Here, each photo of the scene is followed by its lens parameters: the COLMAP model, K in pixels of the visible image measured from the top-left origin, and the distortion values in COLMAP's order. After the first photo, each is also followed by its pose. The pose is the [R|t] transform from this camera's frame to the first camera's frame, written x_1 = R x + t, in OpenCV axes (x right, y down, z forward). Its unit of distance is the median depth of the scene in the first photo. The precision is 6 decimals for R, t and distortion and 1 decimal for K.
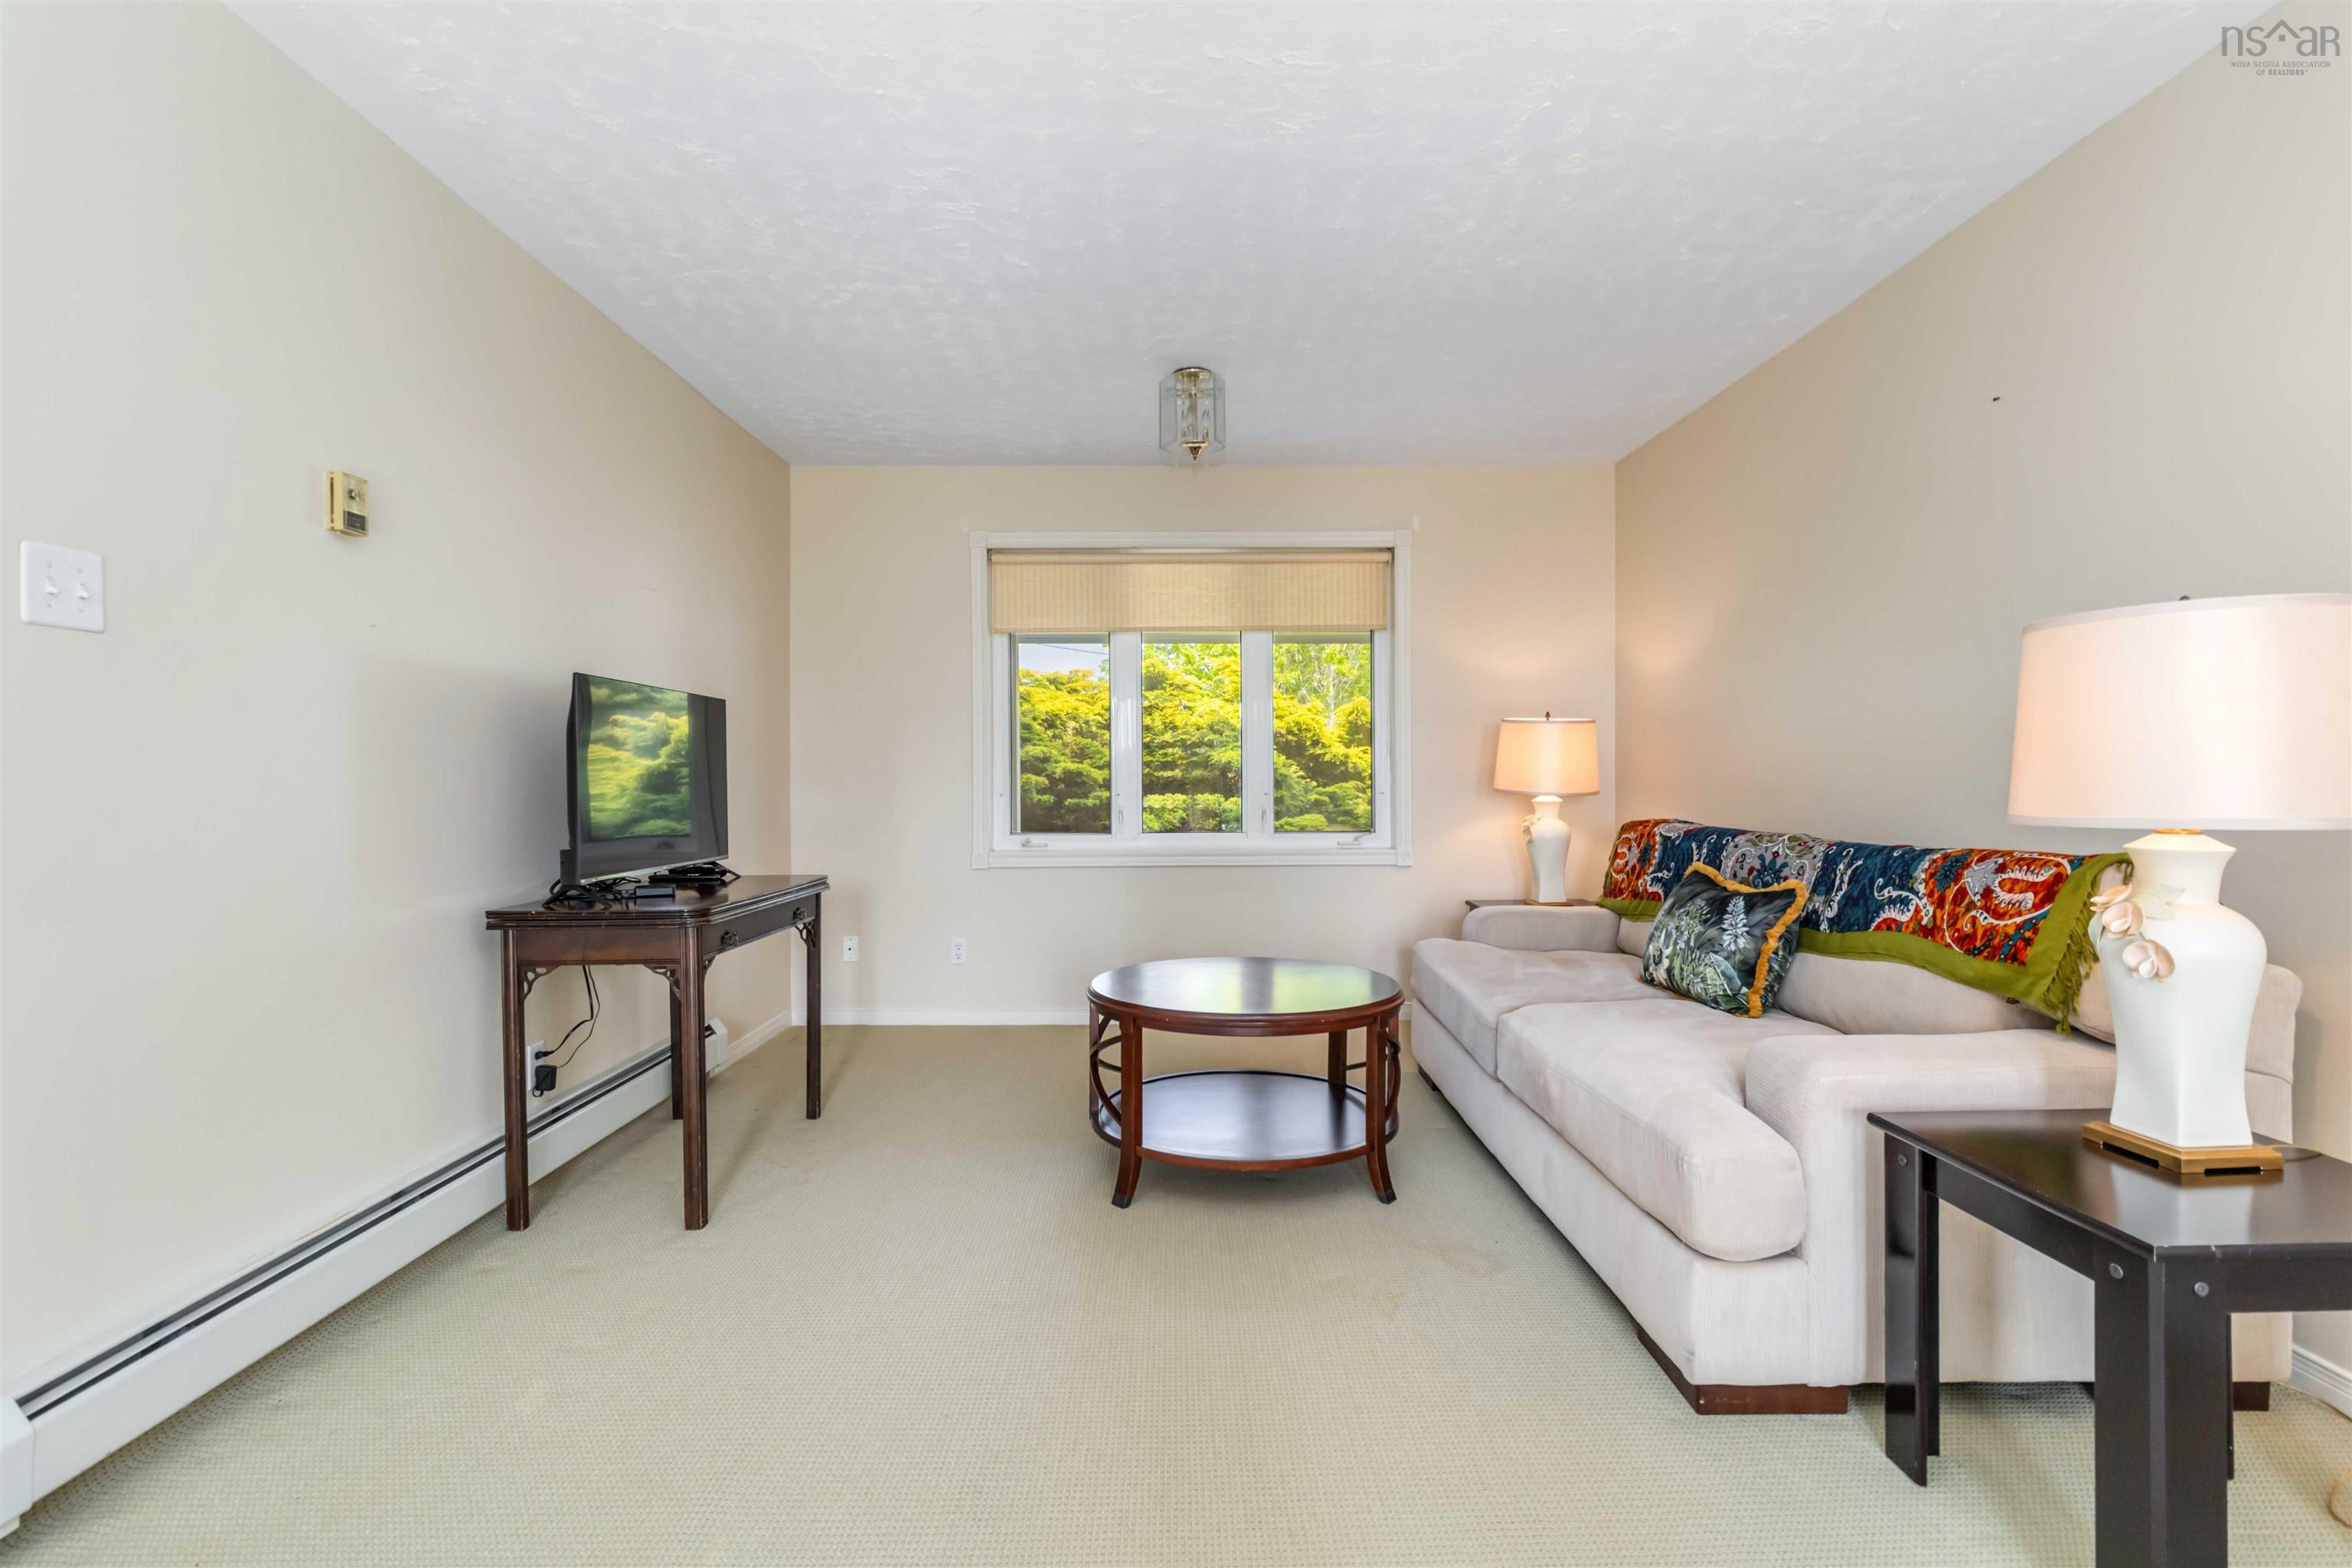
lens RADIAL K [[1086.6, 0, 1181.7], [0, 1086.6, 781.0], [0, 0, 1]] dist [-0.001433, 0.000451]
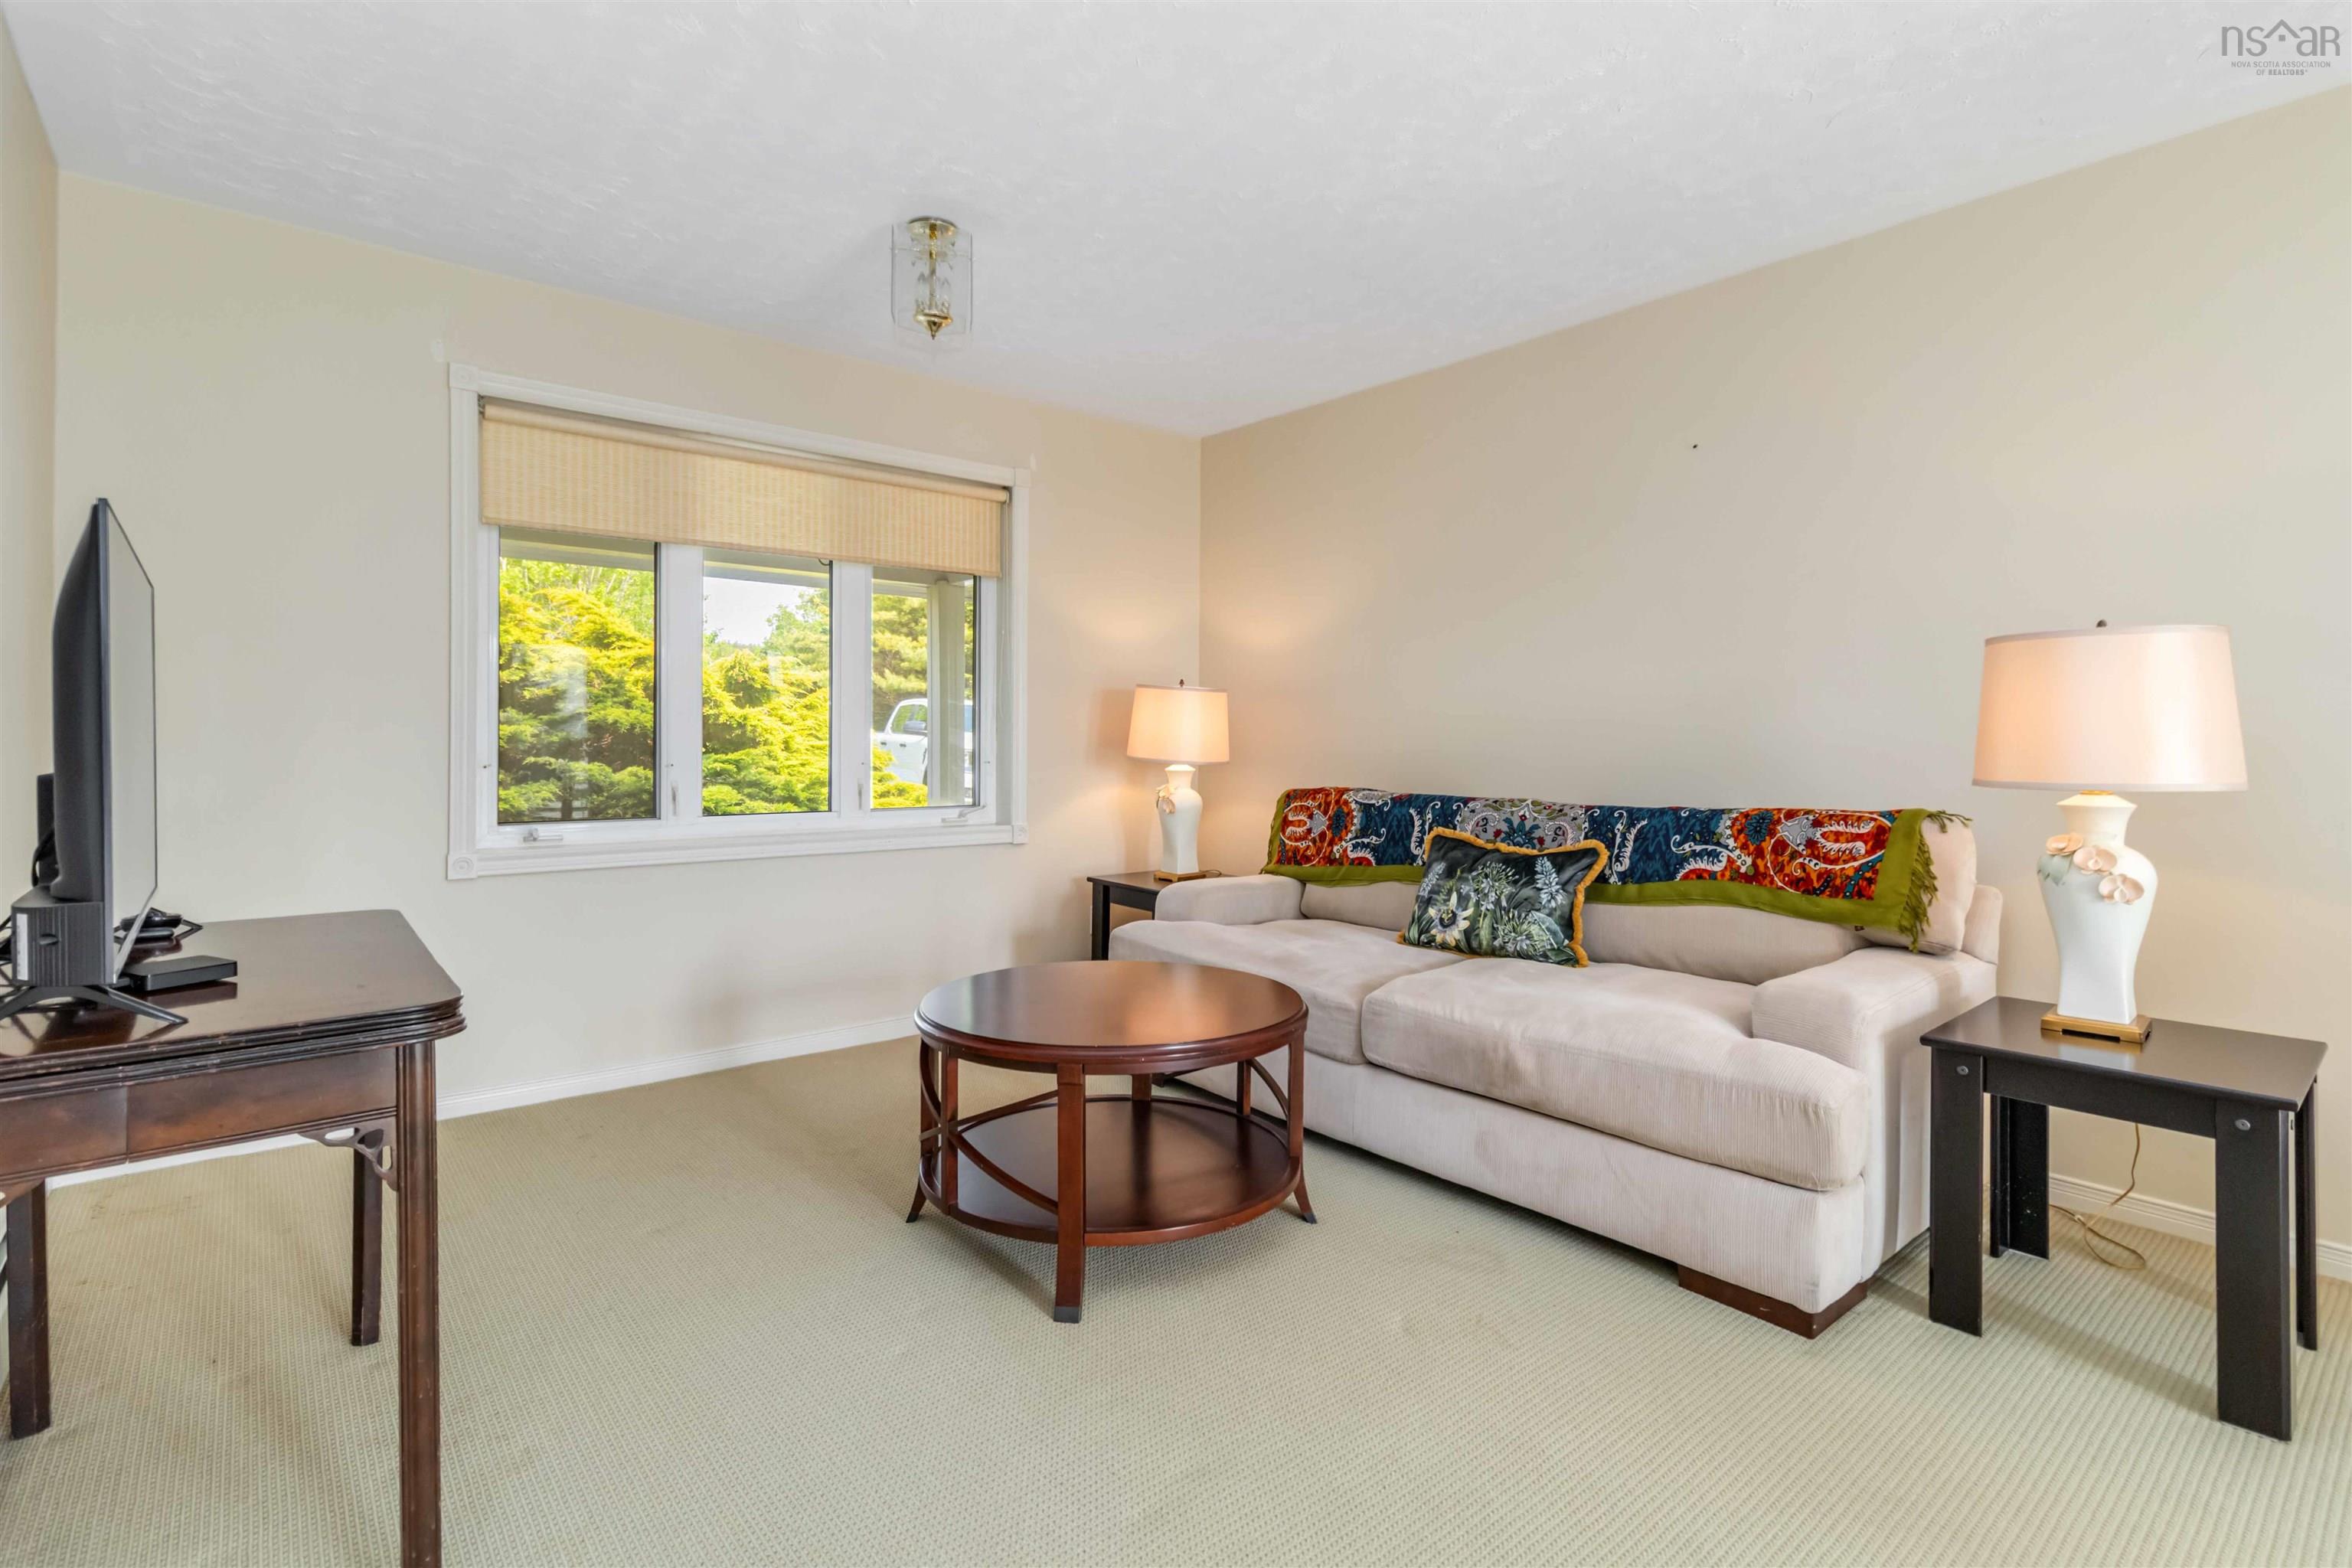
lens RADIAL K [[1104.4, 0, 1177.8], [0, 1104.4, 747.5], [0, 0, 1]] dist [-0.020871, 0.014562]
pose [[0.773212, 0.005519, 0.634123, -0.486614], [-0.006058, 0.999981, -0.001317, -0.001012], [-0.634118, -0.002823, 0.773231, 0.380652]]
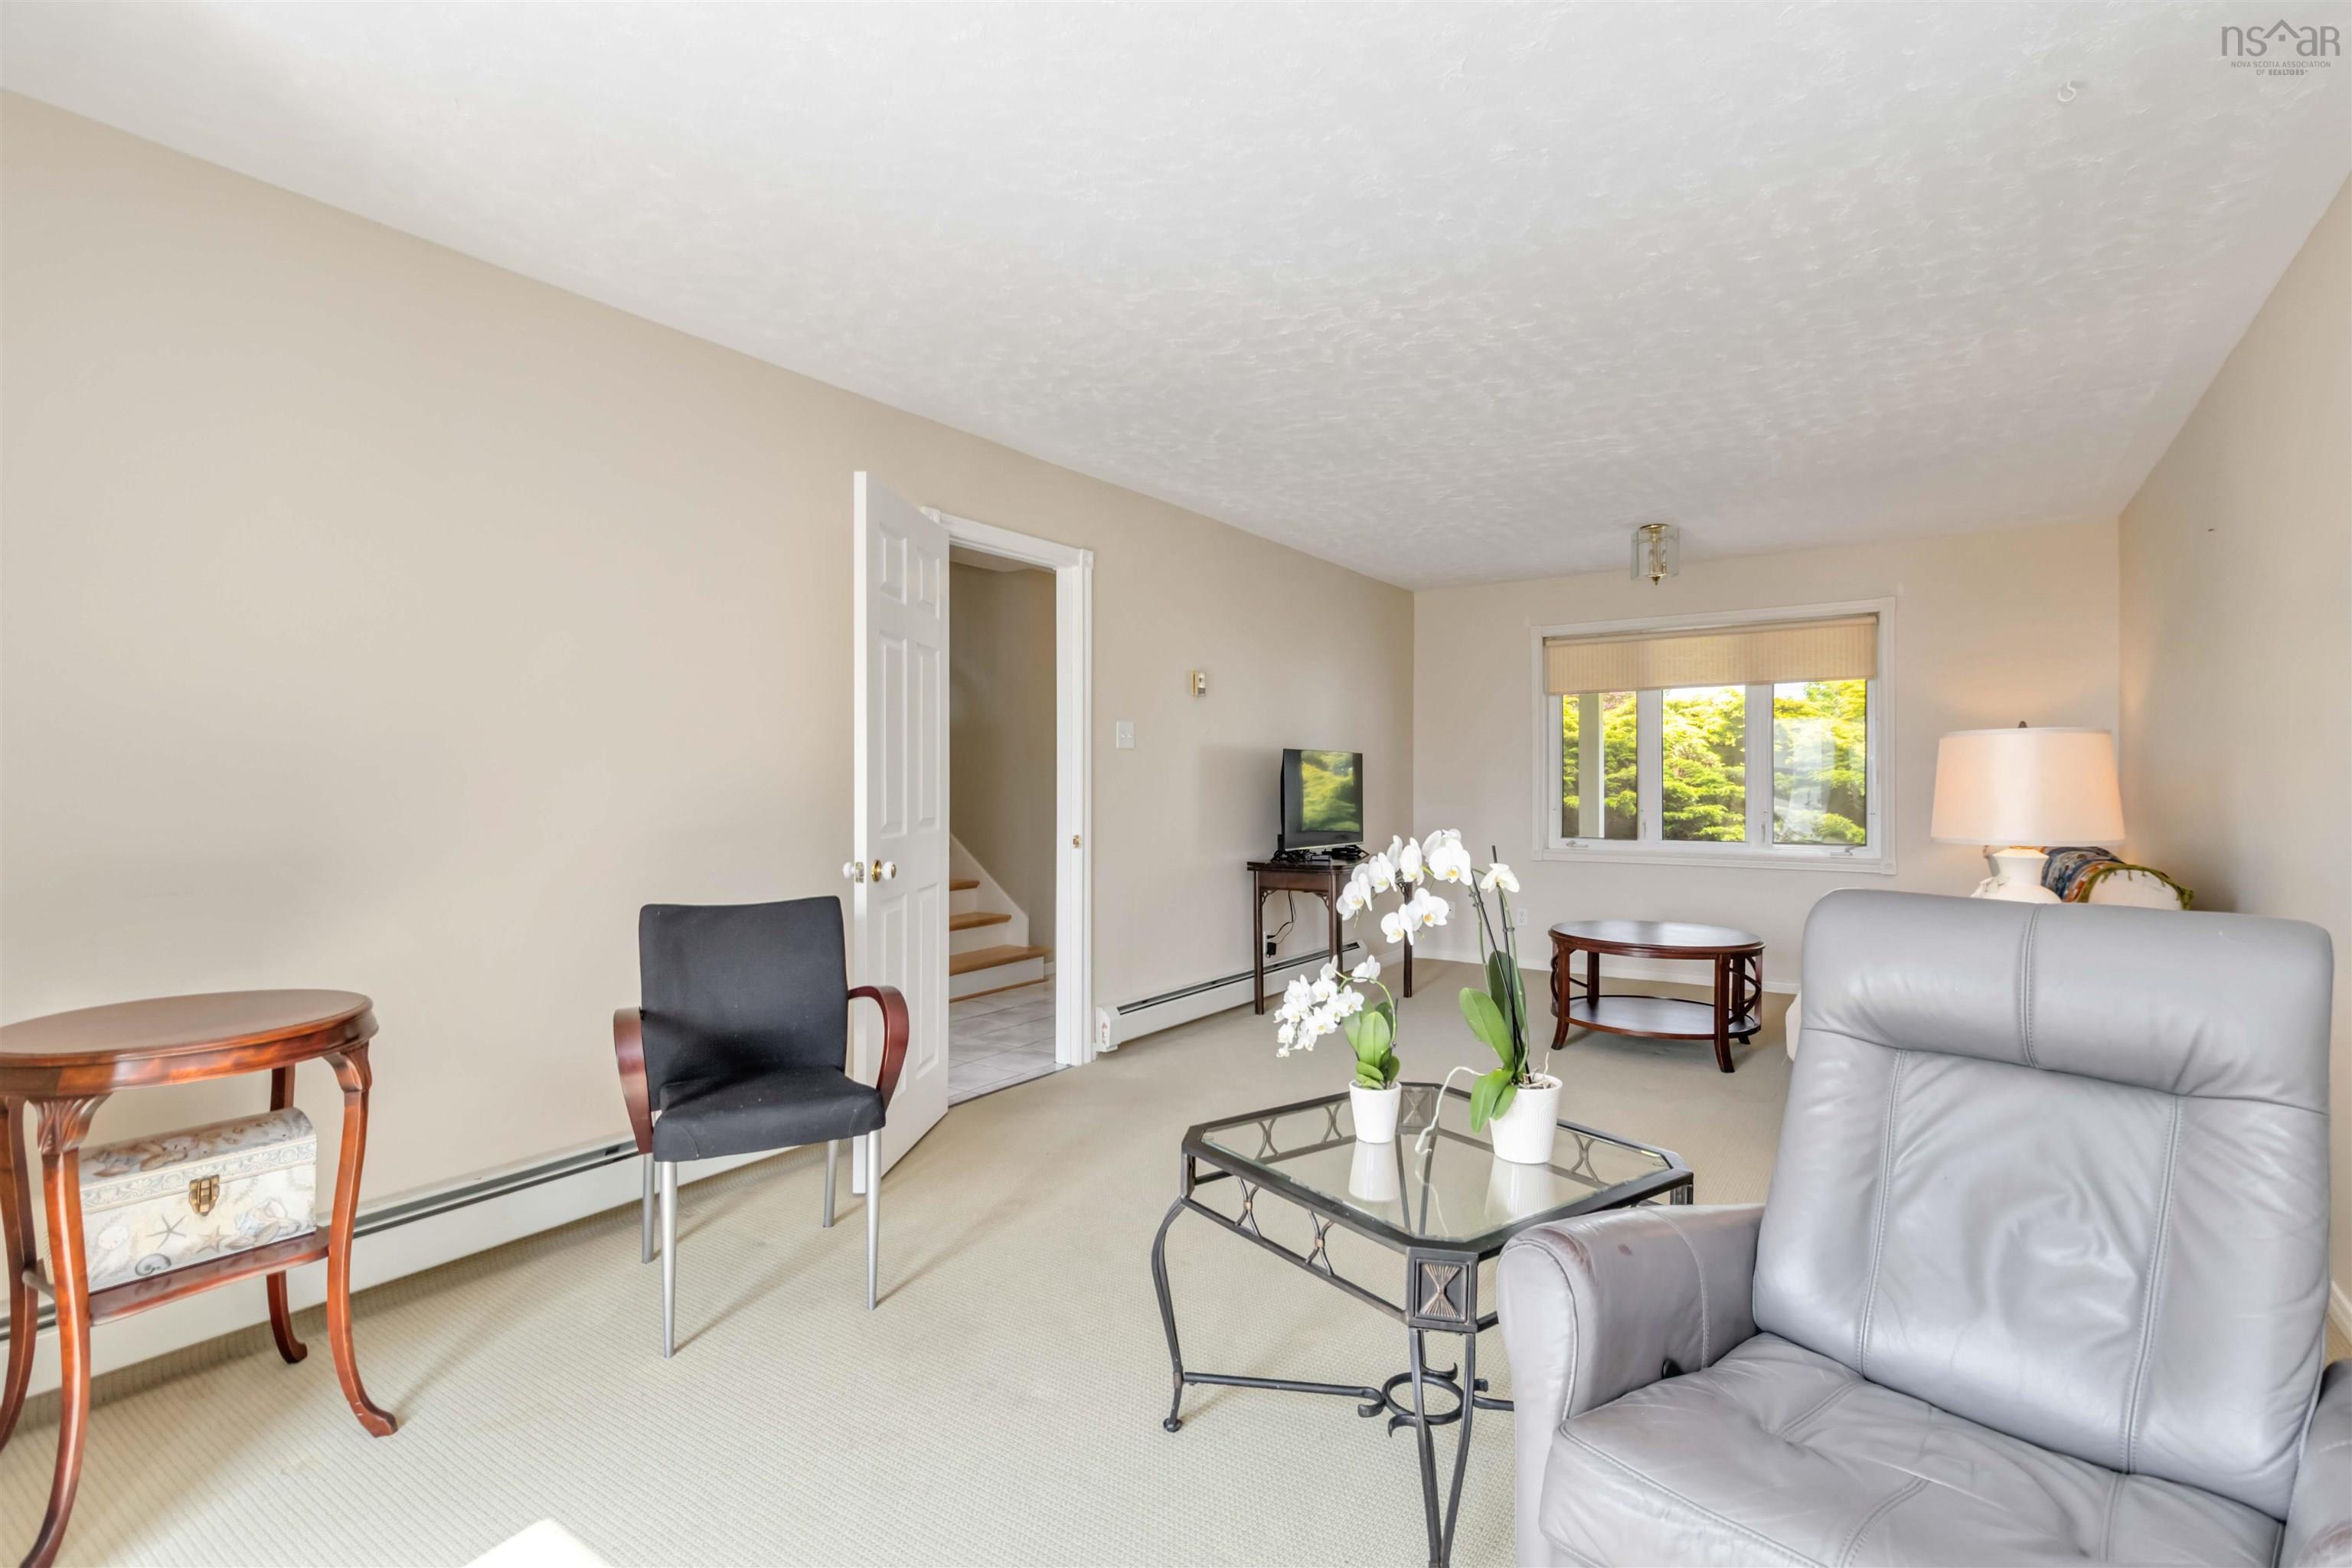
lens RADIAL K [[1086.6, 0, 1181.7], [0, 1086.6, 781.0], [0, 0, 1]] dist [-0.001433, 0.000451]
pose [[0.813189, 0.004793, -0.581981, 0.482122], [-0.008127, 0.999962, -0.003120, -0.028586], [0.581944, 0.007267, 0.813197, -0.789918]]
